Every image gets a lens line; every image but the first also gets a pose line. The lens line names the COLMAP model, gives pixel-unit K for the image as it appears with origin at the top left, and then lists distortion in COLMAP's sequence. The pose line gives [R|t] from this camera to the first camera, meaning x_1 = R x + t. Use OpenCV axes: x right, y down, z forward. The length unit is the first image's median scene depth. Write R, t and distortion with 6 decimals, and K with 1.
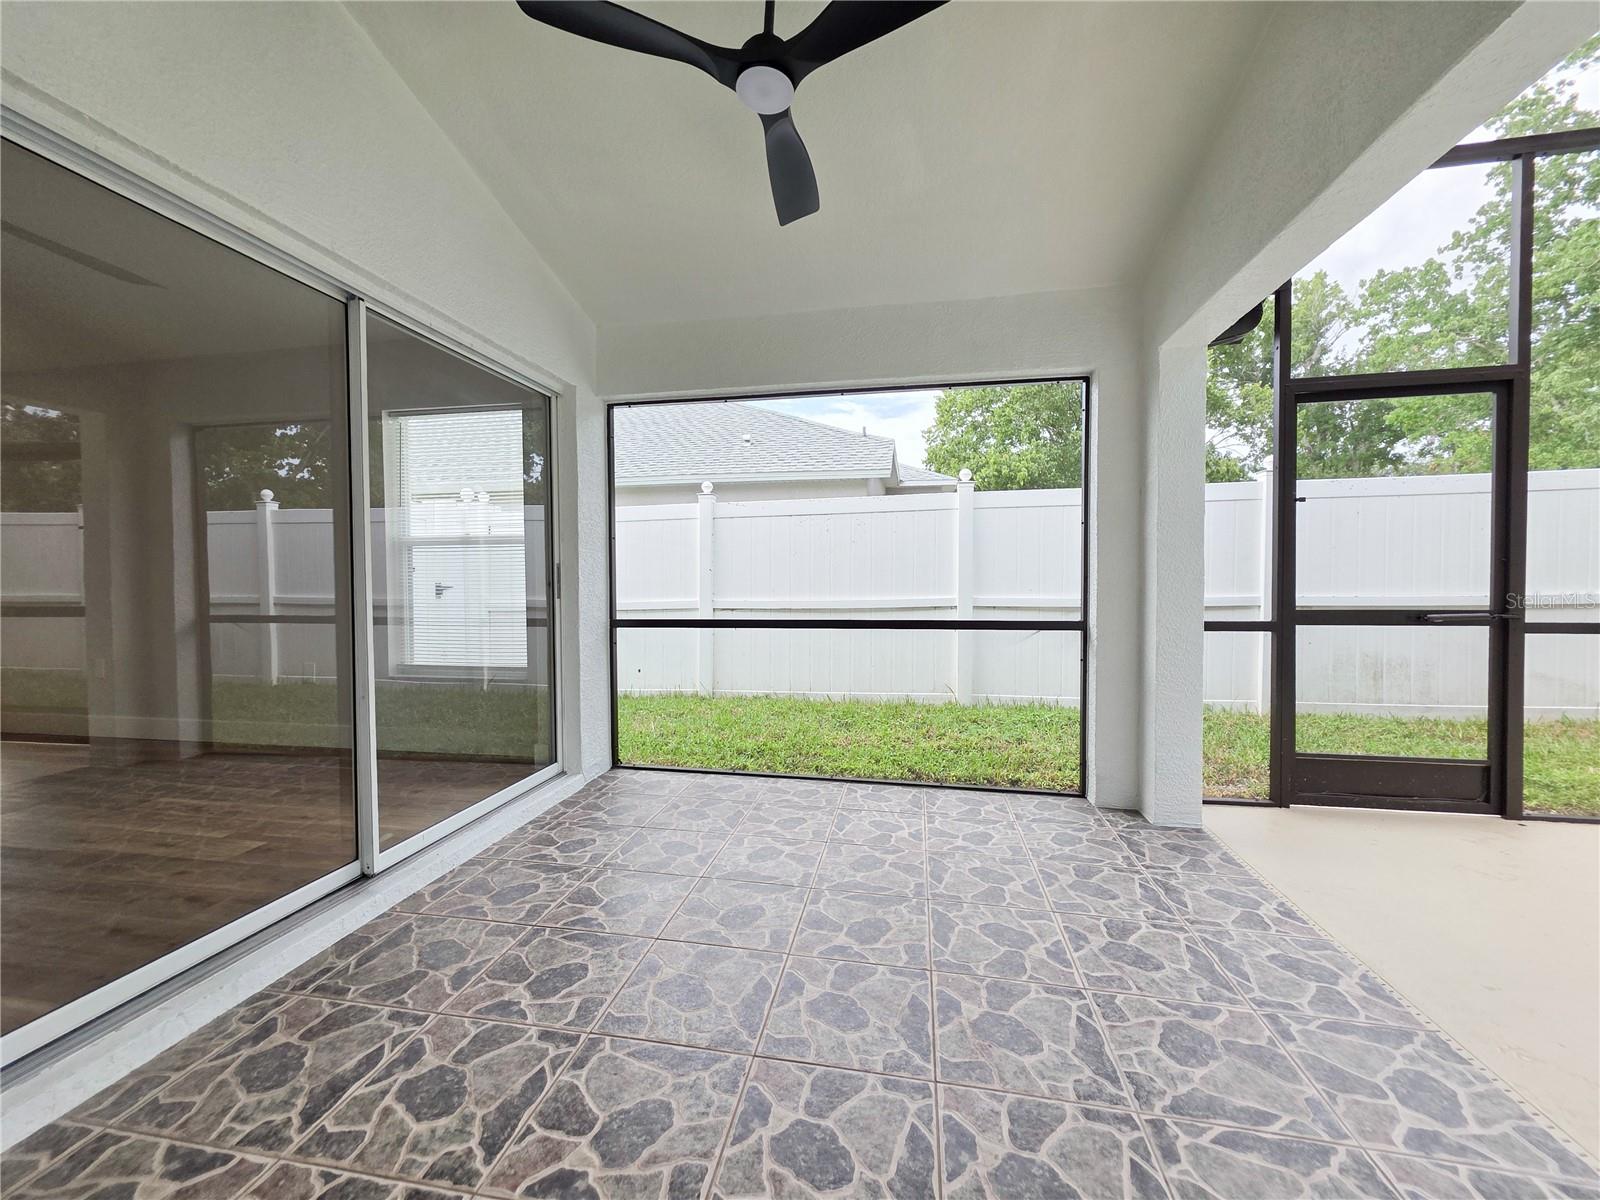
lens RADIAL K [[651.7, 0, 799.6], [0, 651.7, 589.5], [0, 0, 1]] dist [0.003468, -0.000554]
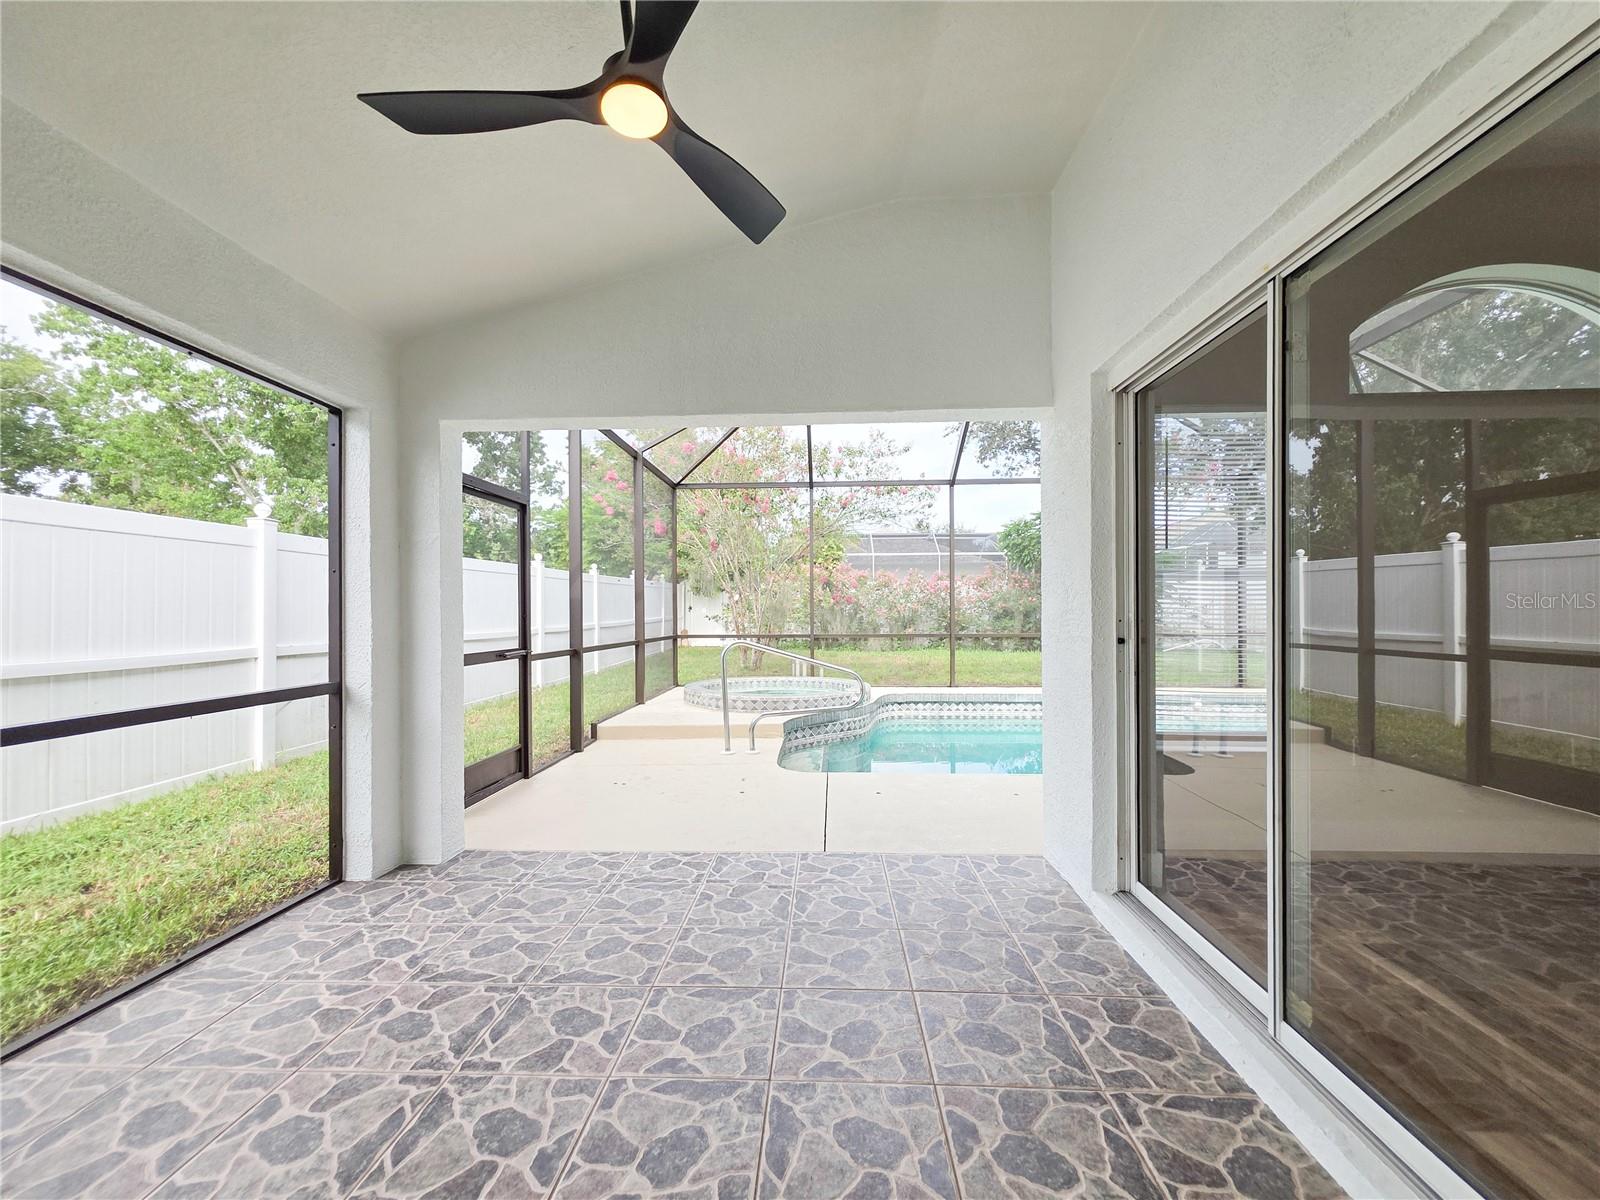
lens RADIAL K [[651.7, 0, 807.3], [0, 651.7, 609.4], [0, 0, 1]] dist [0.003468, -0.000554]
pose [[-0.160913, 0.016629, 0.986829, -0.625168], [0.019278, 0.999720, -0.013703, -0.029588], [-0.986780, 0.016819, -0.161188, 0.588556]]
